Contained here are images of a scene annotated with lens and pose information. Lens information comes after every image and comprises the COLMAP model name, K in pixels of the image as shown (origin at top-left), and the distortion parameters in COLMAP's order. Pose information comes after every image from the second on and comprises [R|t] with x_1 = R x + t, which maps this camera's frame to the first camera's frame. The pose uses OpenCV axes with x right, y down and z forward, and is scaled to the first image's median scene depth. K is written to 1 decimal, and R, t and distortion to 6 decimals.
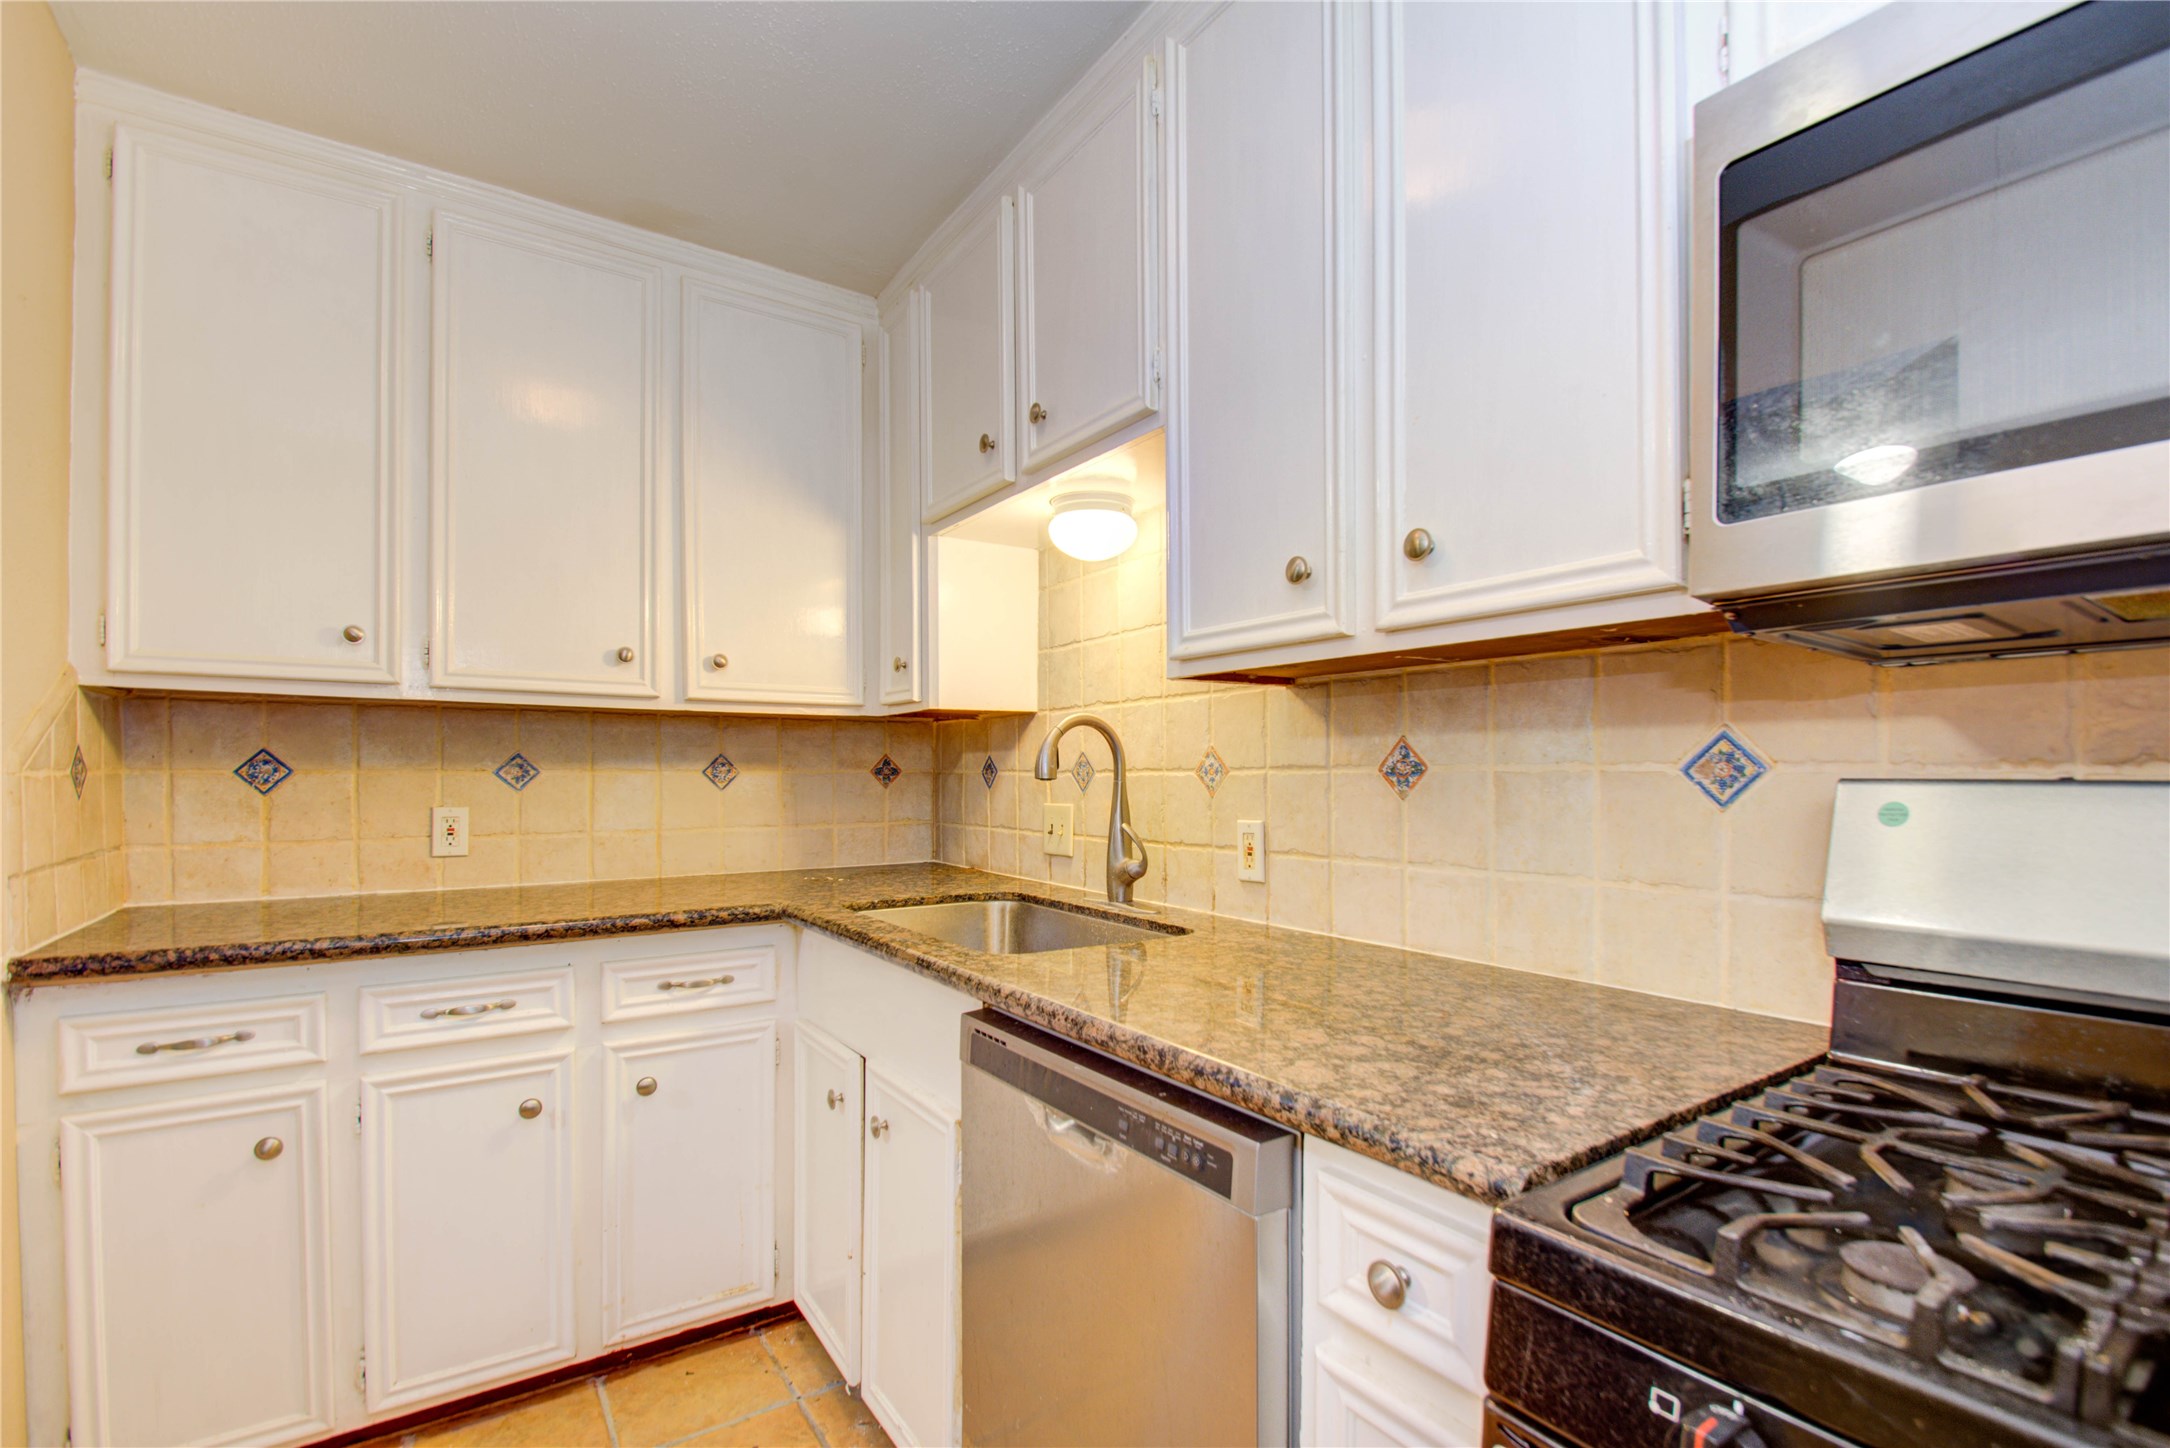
lens RADIAL K [[986.0, 0, 1076.7], [0, 986.0, 787.6], [0, 0, 1]] dist [0.015057, -0.014547]
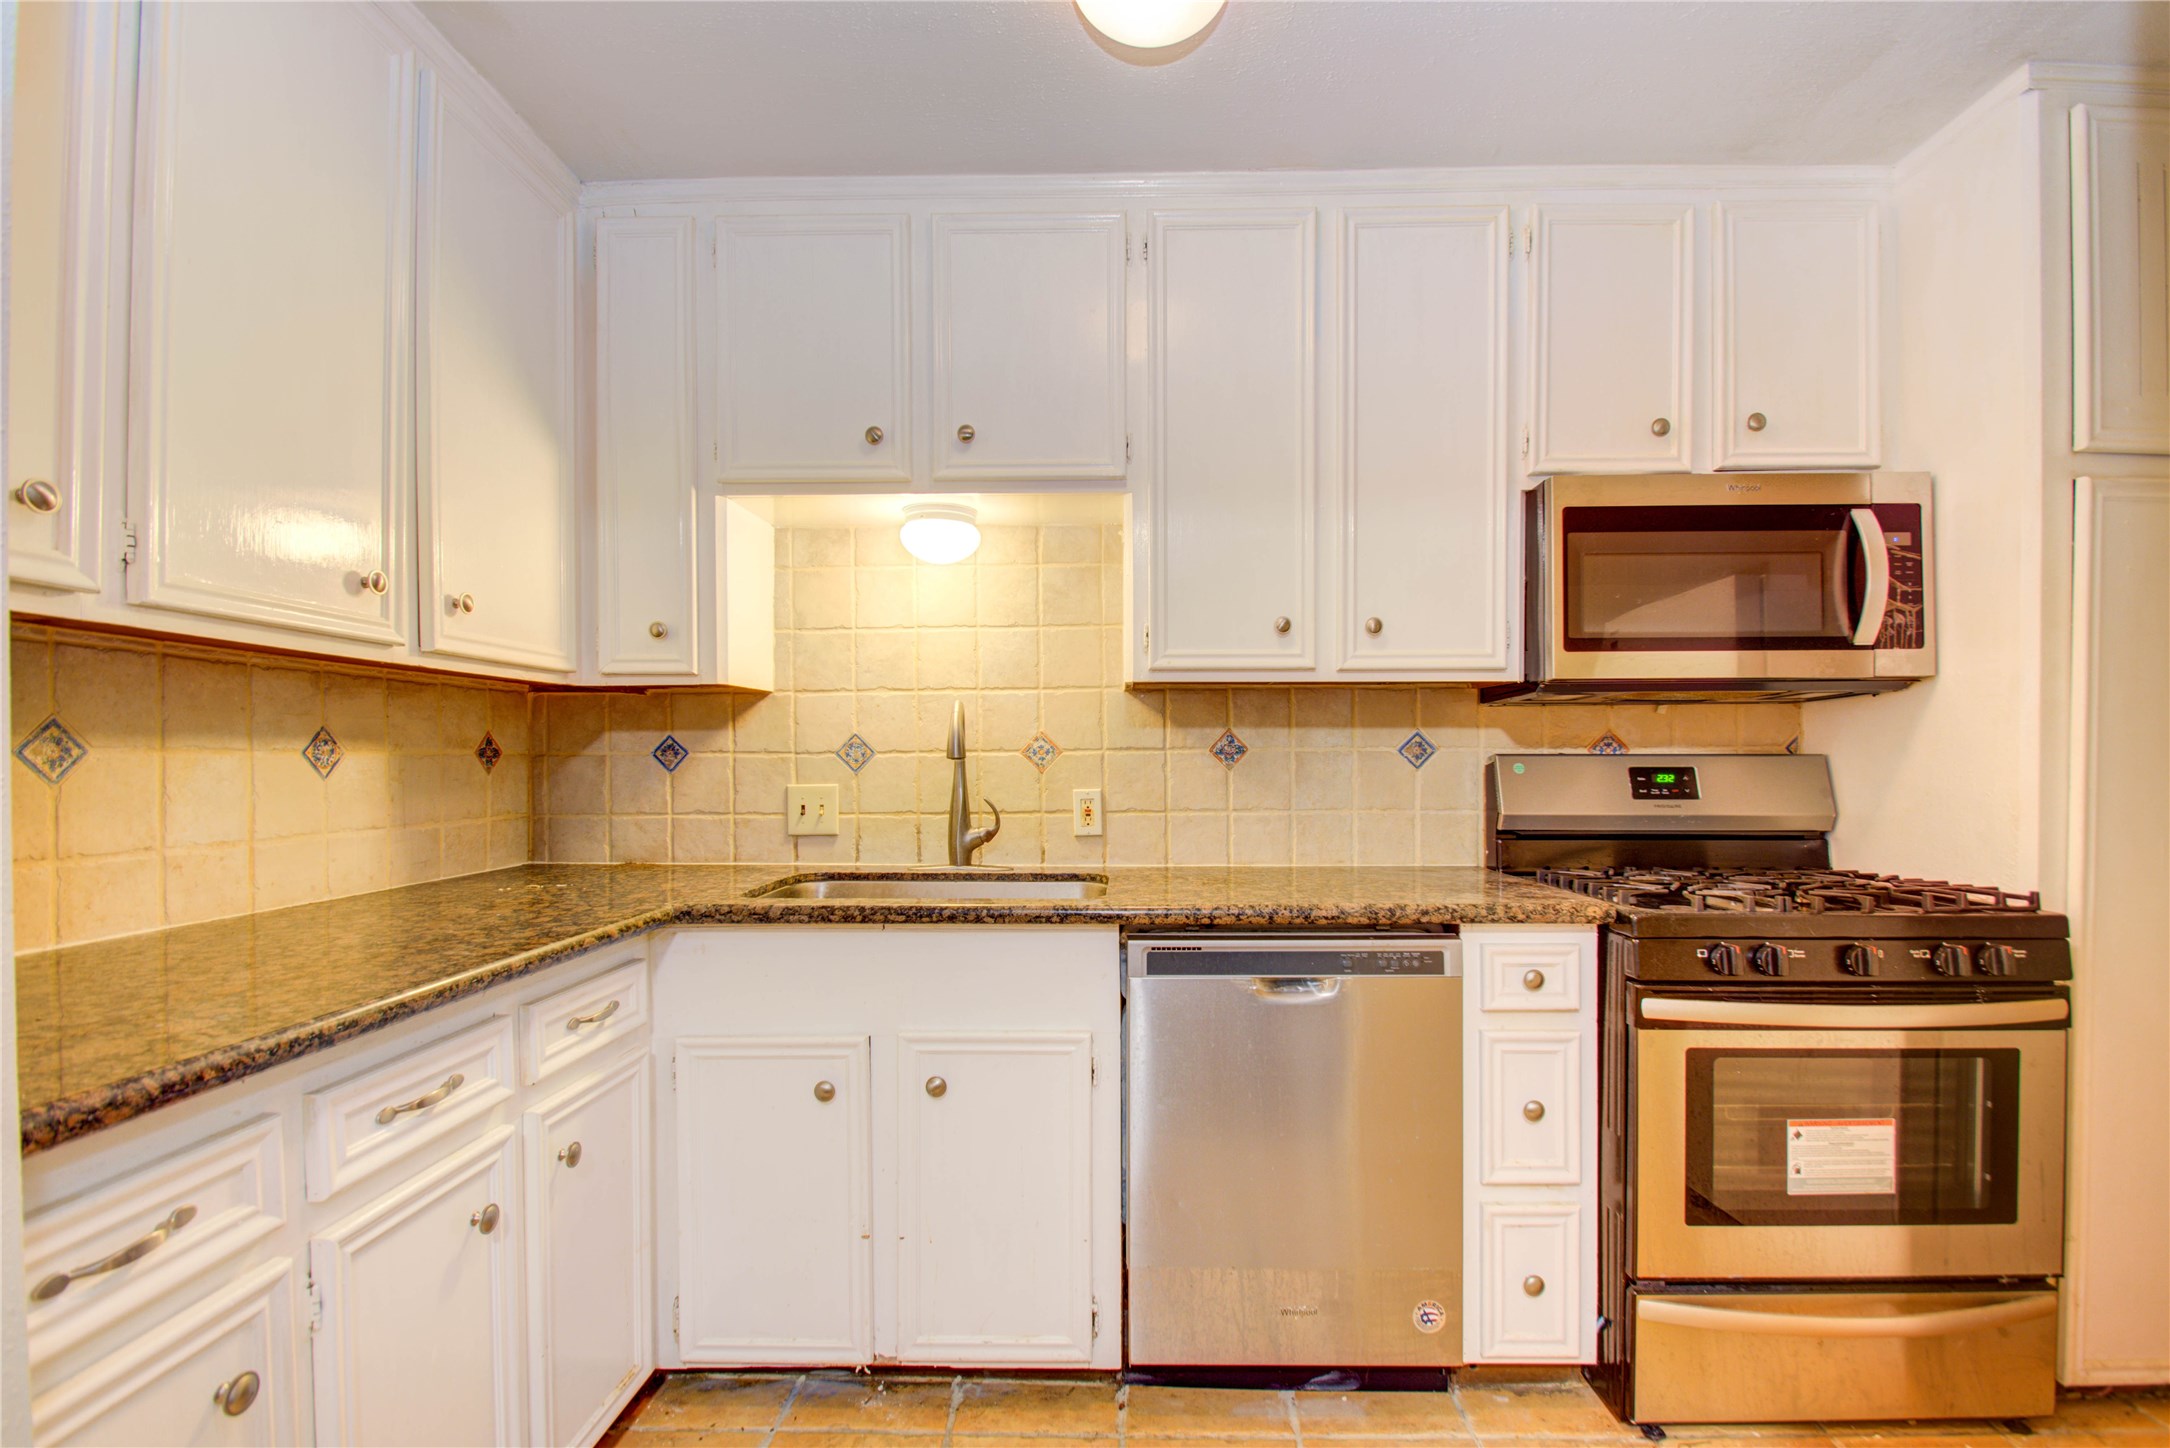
lens RADIAL K [[986.0, 0, 1145.2], [0, 986.0, 759.2], [0, 0, 1]] dist [0.015057, -0.014547]
pose [[0.562995, -0.003316, 0.826454, -0.963069], [0.015024, 0.999868, -0.006223, 0.002919], [-0.826324, 0.015920, 0.562970, 0.220439]]
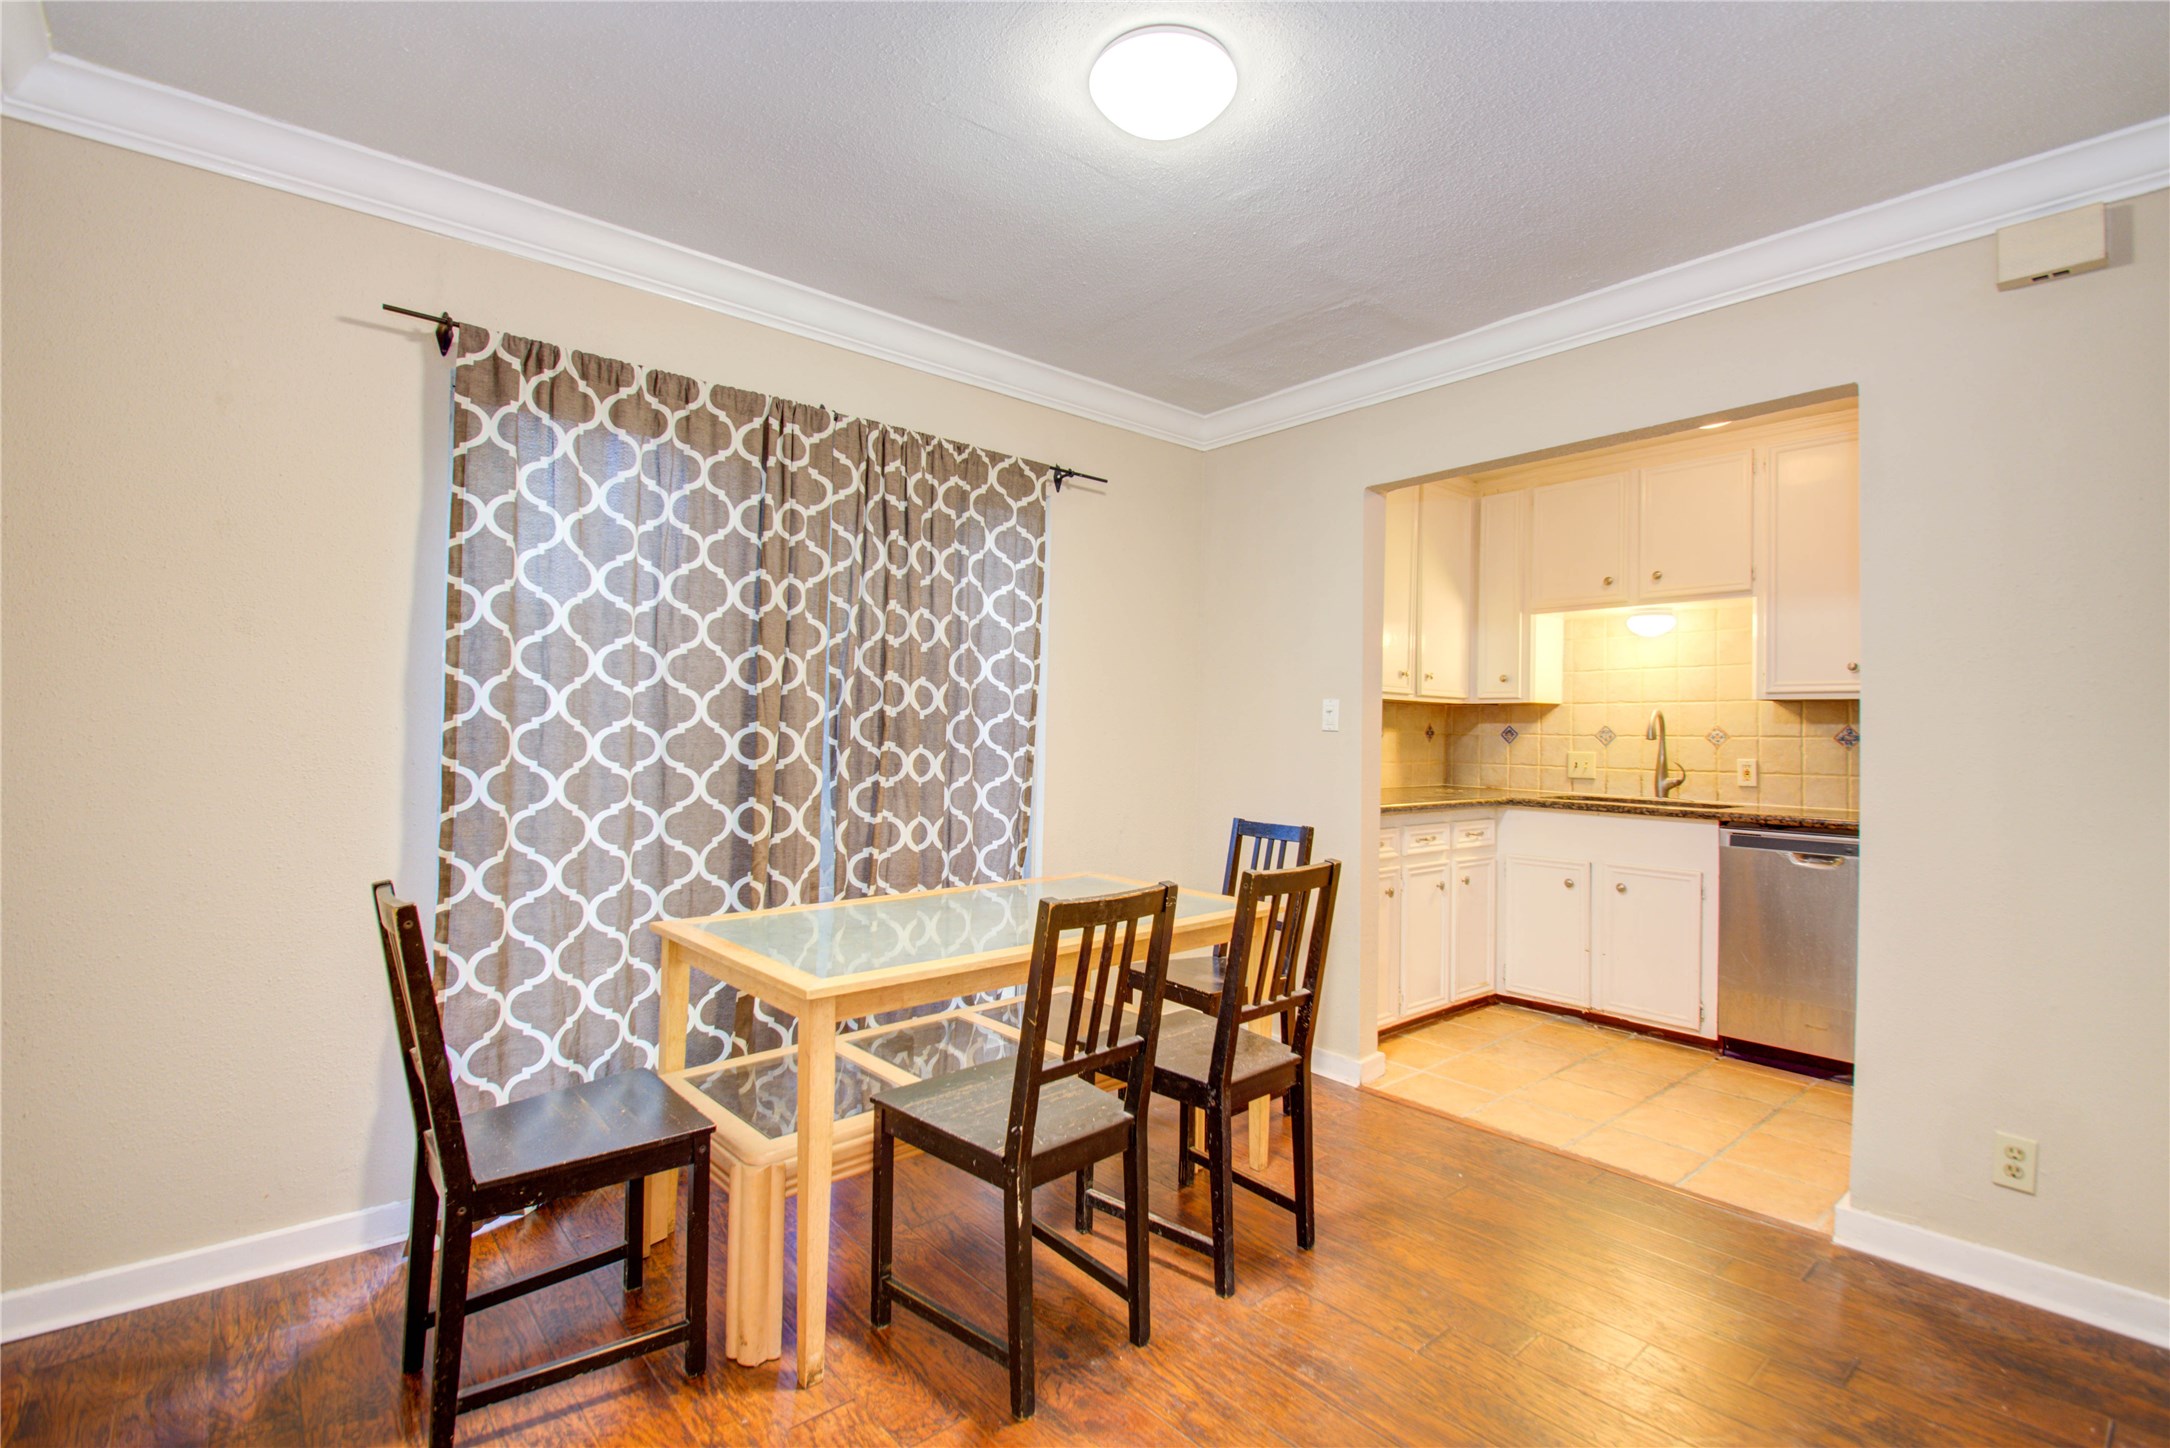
lens RADIAL K [[986.0, 0, 1061.4], [0, 986.0, 719.4], [0, 0, 1]] dist [0.015057, -0.014547]
pose [[0.996696, 0.018115, 0.079180, -1.747056], [-0.016060, 0.999519, -0.026517, 0.030159], [-0.079622, 0.025157, 0.996508, -1.262740]]
